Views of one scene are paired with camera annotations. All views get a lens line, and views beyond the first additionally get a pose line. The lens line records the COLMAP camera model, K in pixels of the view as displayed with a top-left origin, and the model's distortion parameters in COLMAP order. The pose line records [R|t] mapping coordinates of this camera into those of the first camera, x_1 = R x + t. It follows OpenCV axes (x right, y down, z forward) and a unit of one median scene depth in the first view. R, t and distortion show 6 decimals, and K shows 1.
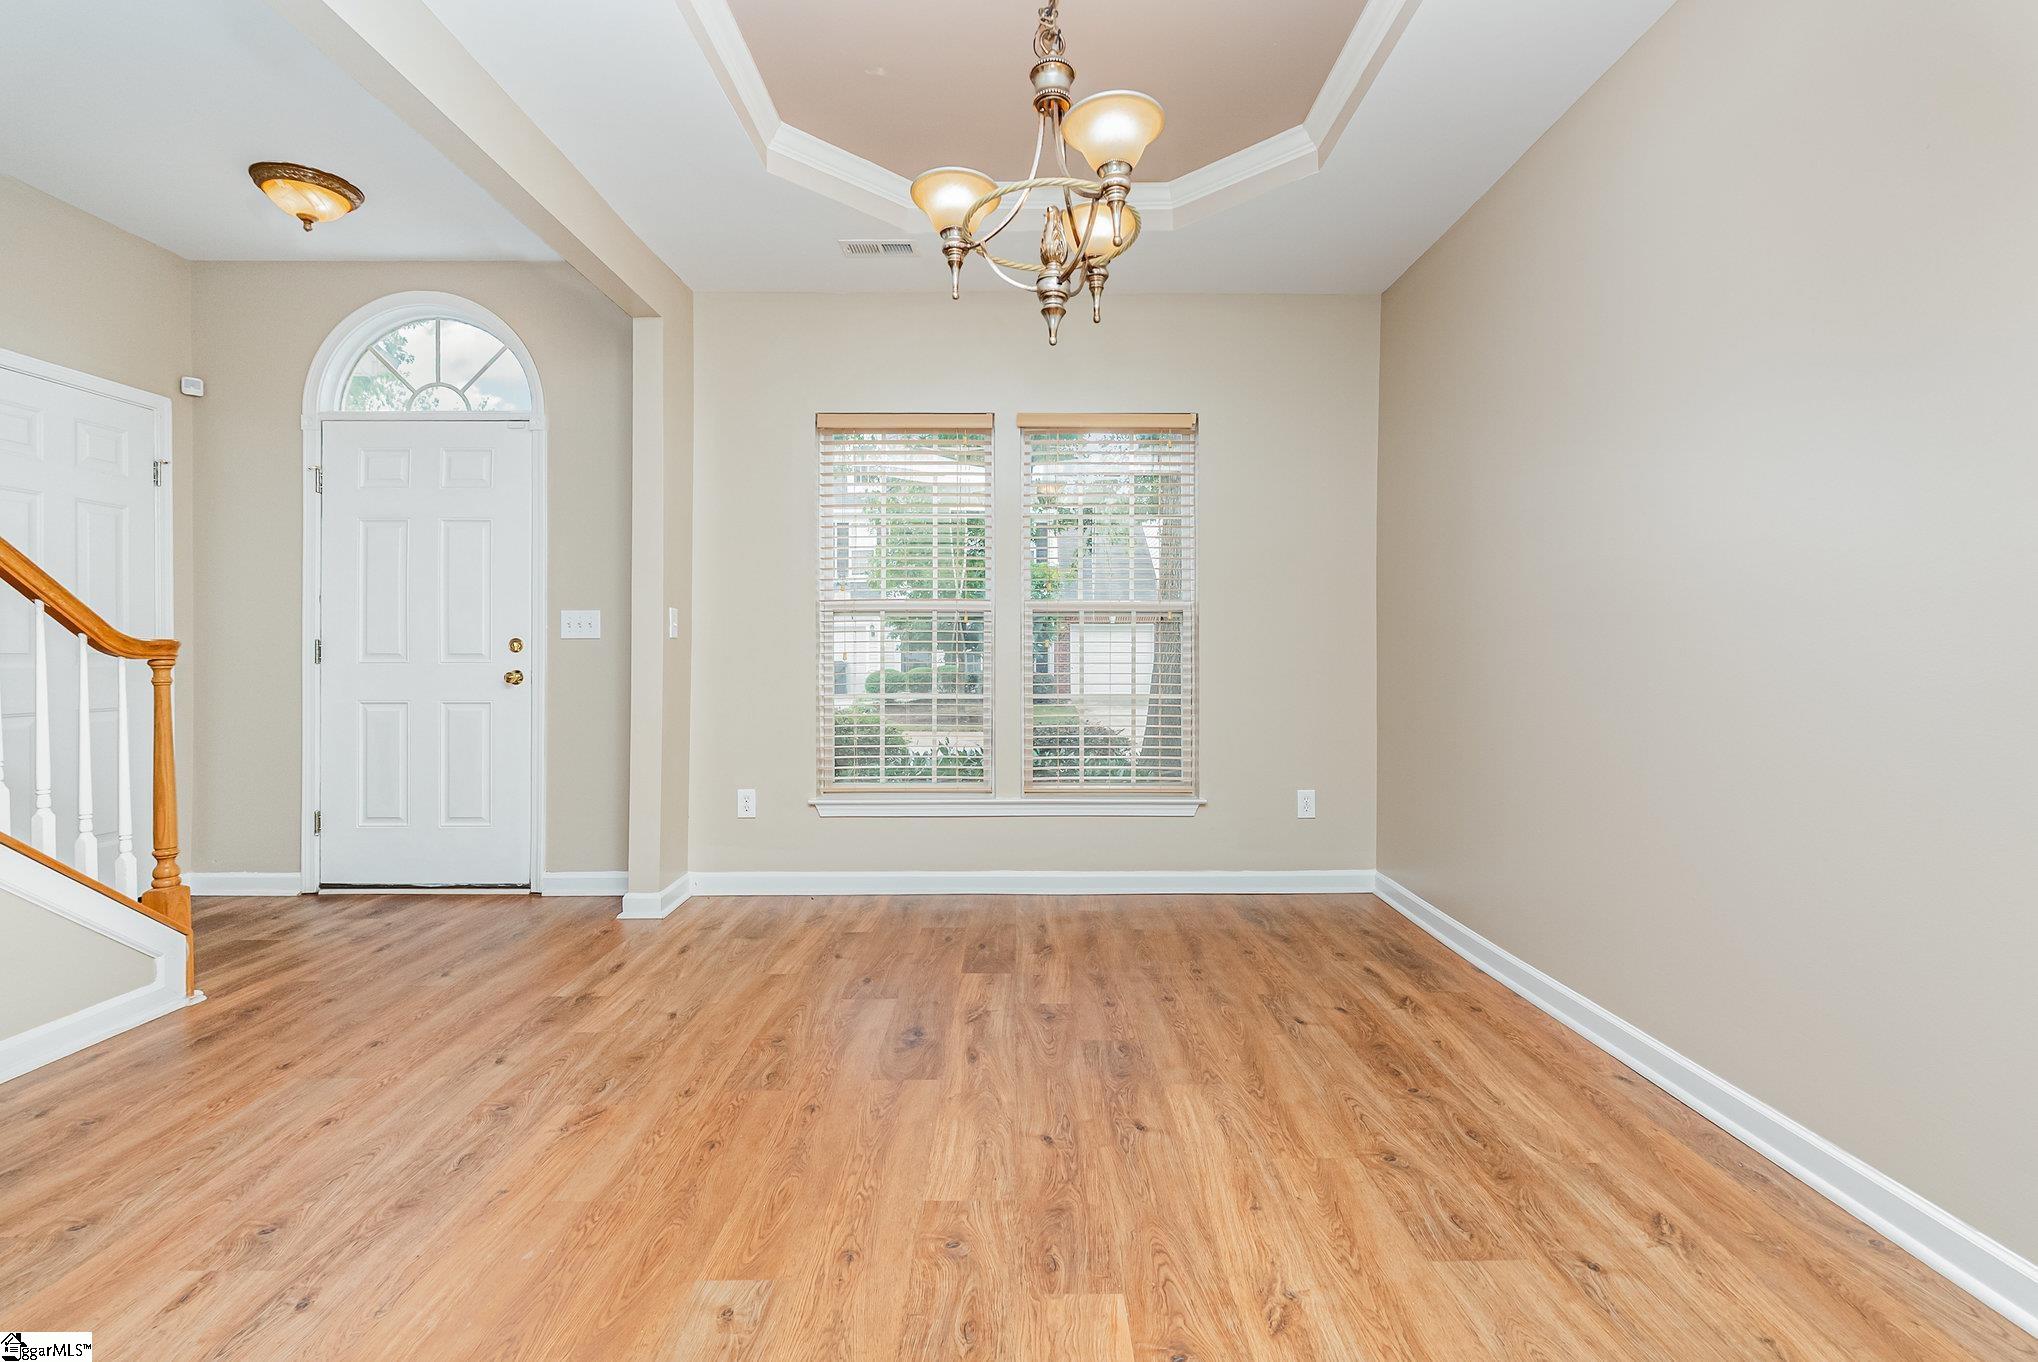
lens RADIAL K [[911.3, 0, 1022.6], [0, 911.3, 668.1], [0, 0, 1]] dist [-0.007422, 0.000332]
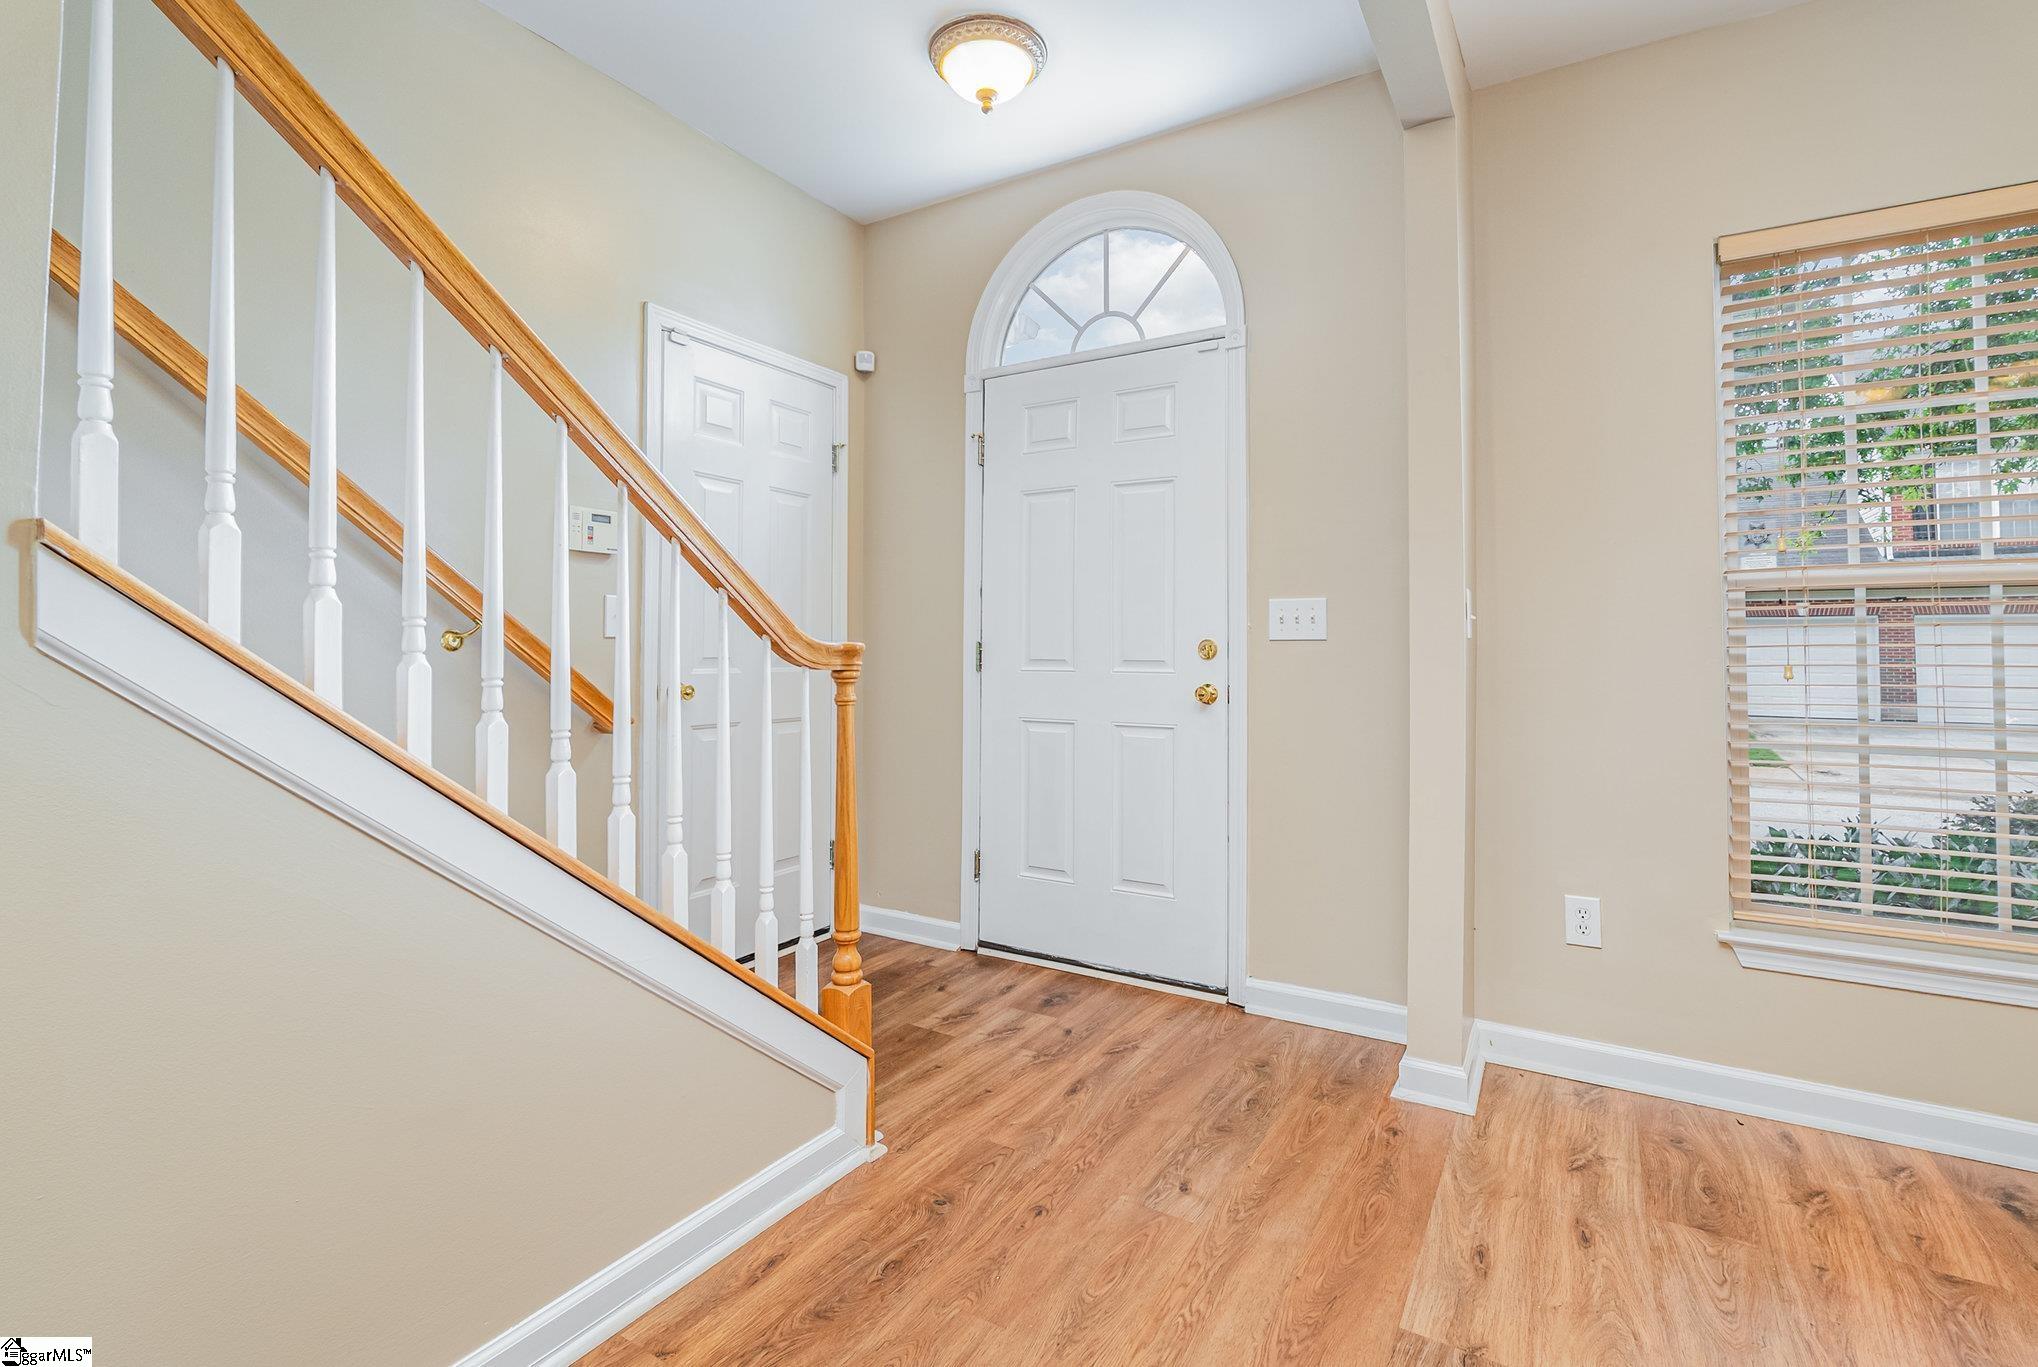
lens RADIAL K [[911.3, 0, 1003.1], [0, 911.3, 679.4], [0, 0, 1]] dist [-0.007422, 0.000332]
pose [[0.842752, 0.019904, -0.537933, -0.318373], [-0.013578, 0.999784, 0.015722, -0.011385], [0.538130, -0.005945, 0.842841, 0.319037]]
